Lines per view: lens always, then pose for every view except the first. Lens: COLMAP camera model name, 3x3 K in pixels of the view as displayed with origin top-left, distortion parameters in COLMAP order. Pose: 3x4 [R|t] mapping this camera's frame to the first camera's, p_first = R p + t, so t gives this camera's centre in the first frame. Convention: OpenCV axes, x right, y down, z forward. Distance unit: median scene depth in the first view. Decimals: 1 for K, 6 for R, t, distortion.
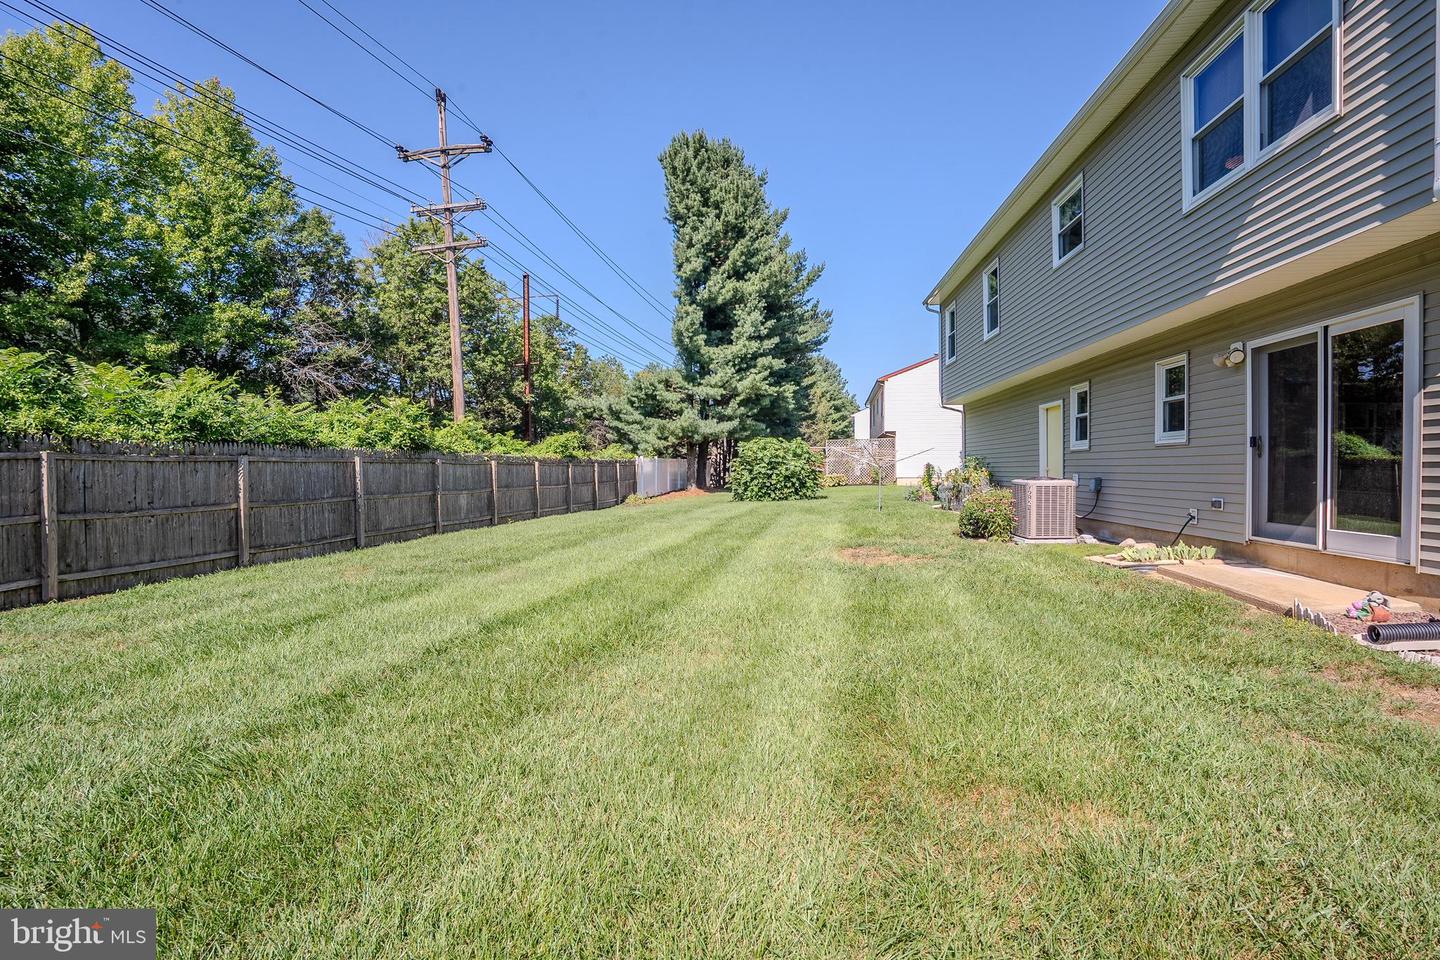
lens RADIAL K [[664.1, 0, 719.3], [0, 664.1, 476.0], [0, 0, 1]] dist [-0.067159, 0.031462]
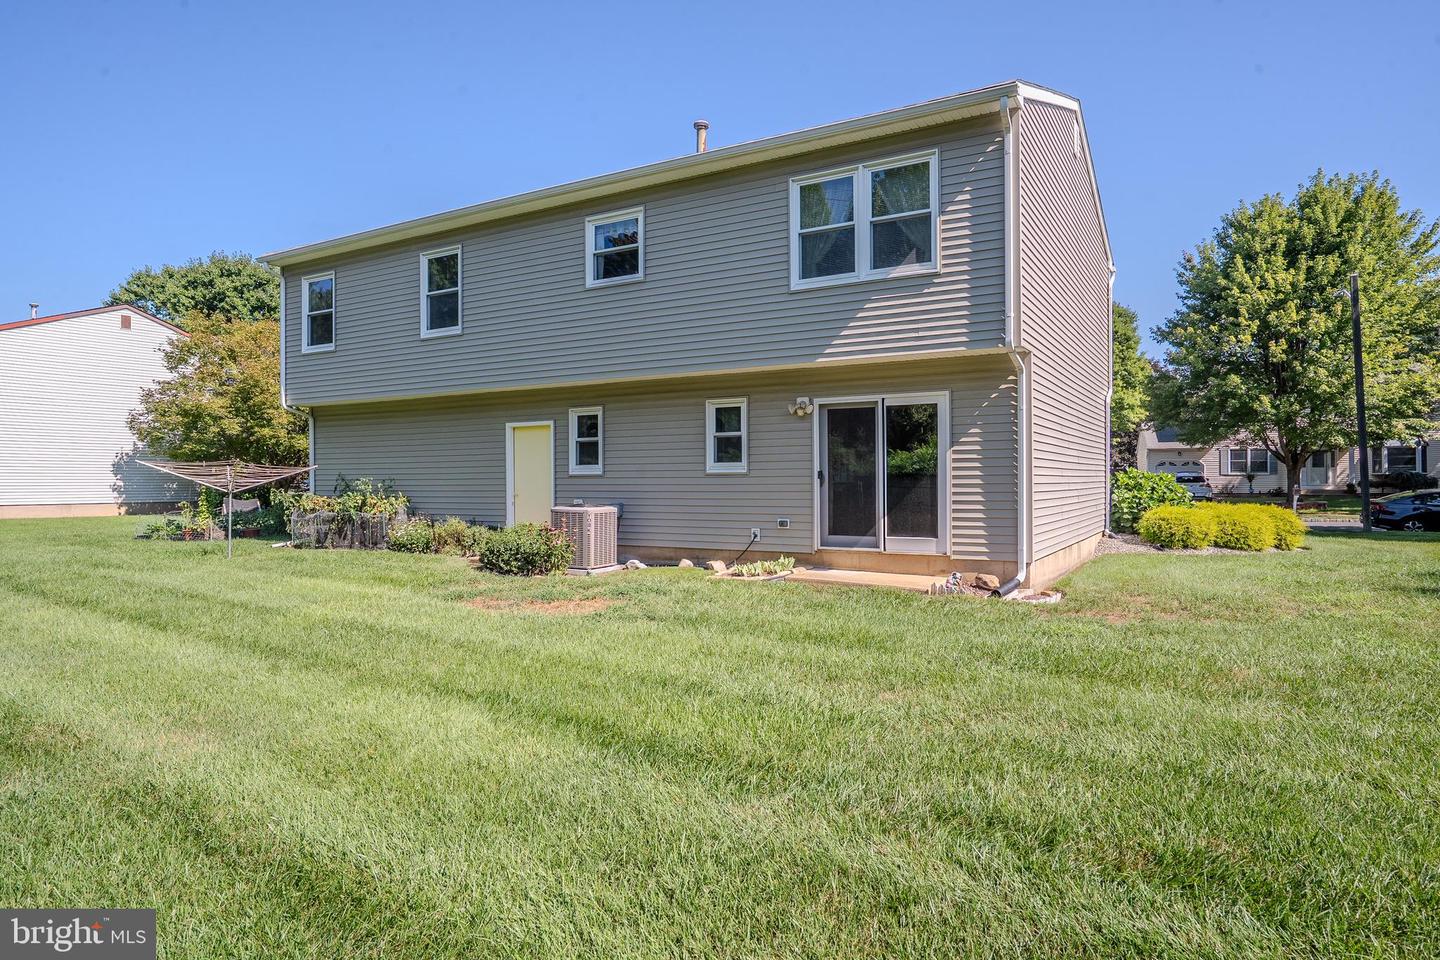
lens RADIAL K [[868.2, 0, 720.0], [0, 868.2, 480.0], [0, 0, 1]] dist [-0.038090, -0.000305]
pose [[0.419349, 0.003138, 0.907820, -0.865391], [0.012547, 0.999878, -0.009252, -0.028737], [-0.907739, 0.015270, 0.419258, 0.441253]]
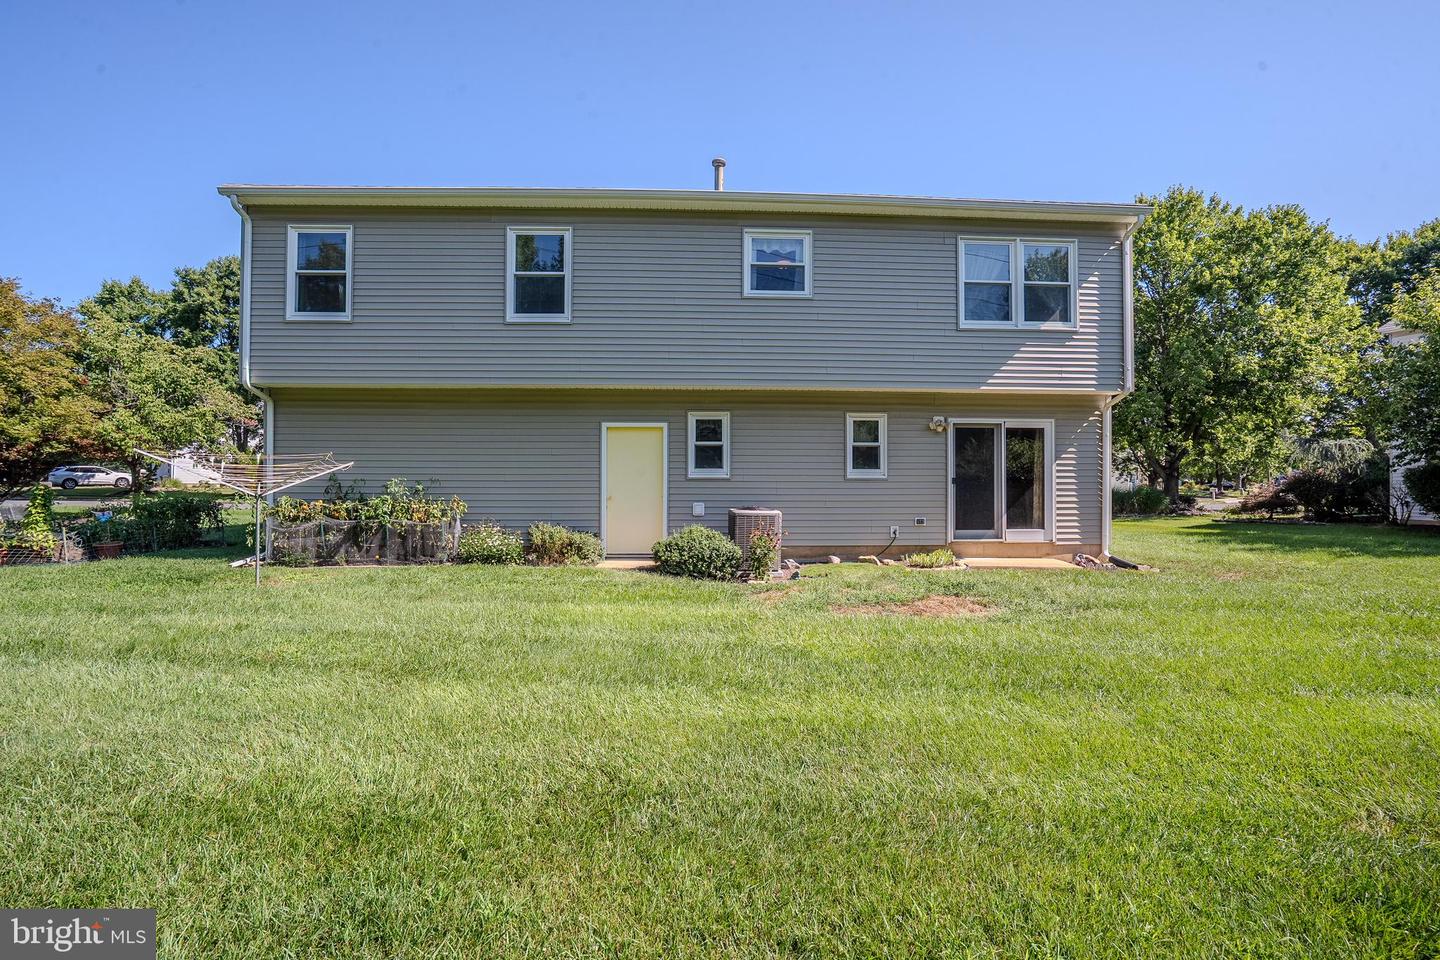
lens RADIAL K [[667.2, 0, 720.0], [0, 667.2, 480.0], [0, 0, 1]] dist [-0.049079, 0.000306]
pose [[-0.144581, 0.011306, 0.989428, -0.728314], [0.008511, 0.999912, -0.010182, -0.043083], [-0.989456, 0.006949, -0.144665, 1.811979]]
